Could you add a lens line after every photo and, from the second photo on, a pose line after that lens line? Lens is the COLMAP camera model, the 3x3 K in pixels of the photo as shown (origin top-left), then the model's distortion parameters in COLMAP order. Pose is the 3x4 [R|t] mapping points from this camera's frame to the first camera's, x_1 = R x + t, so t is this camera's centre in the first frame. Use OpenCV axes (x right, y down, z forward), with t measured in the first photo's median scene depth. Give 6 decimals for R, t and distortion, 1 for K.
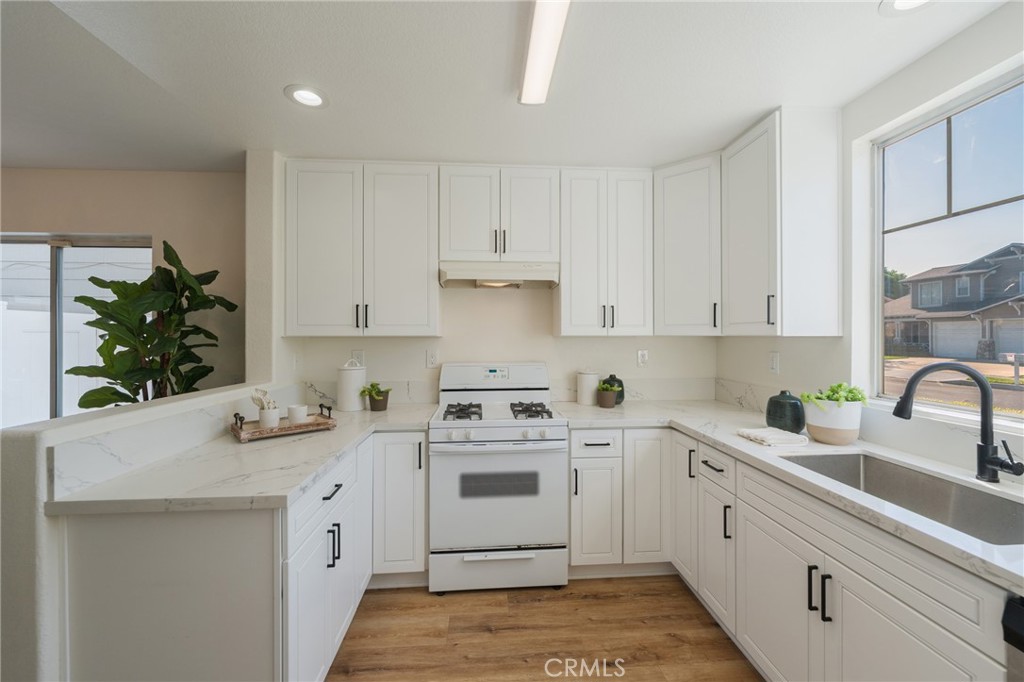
lens RADIAL K [[414.9, 0, 516.6], [0, 414.9, 337.3], [0, 0, 1]] dist [-0.005166, 0.000097]
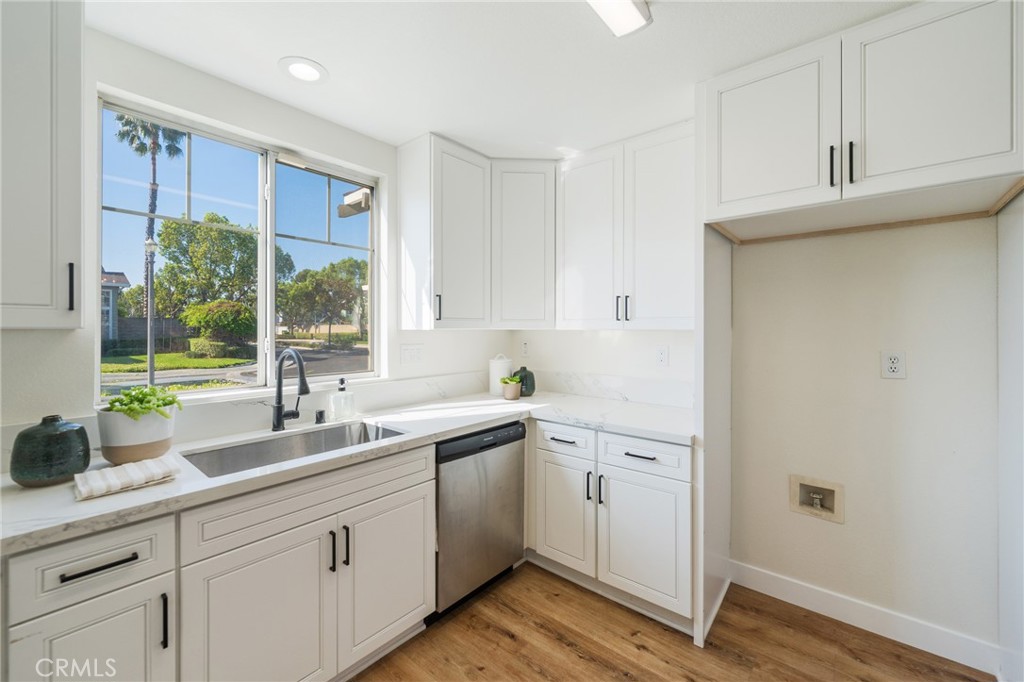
lens RADIAL K [[414.9, 0, 516.7], [0, 414.9, 345.4], [0, 0, 1]] dist [-0.005166, 0.000097]
pose [[-0.719252, -0.036551, 0.693787, -0.418120], [-0.006117, 0.998910, 0.046284, -0.013564], [-0.694722, 0.029046, -0.718691, 1.442583]]
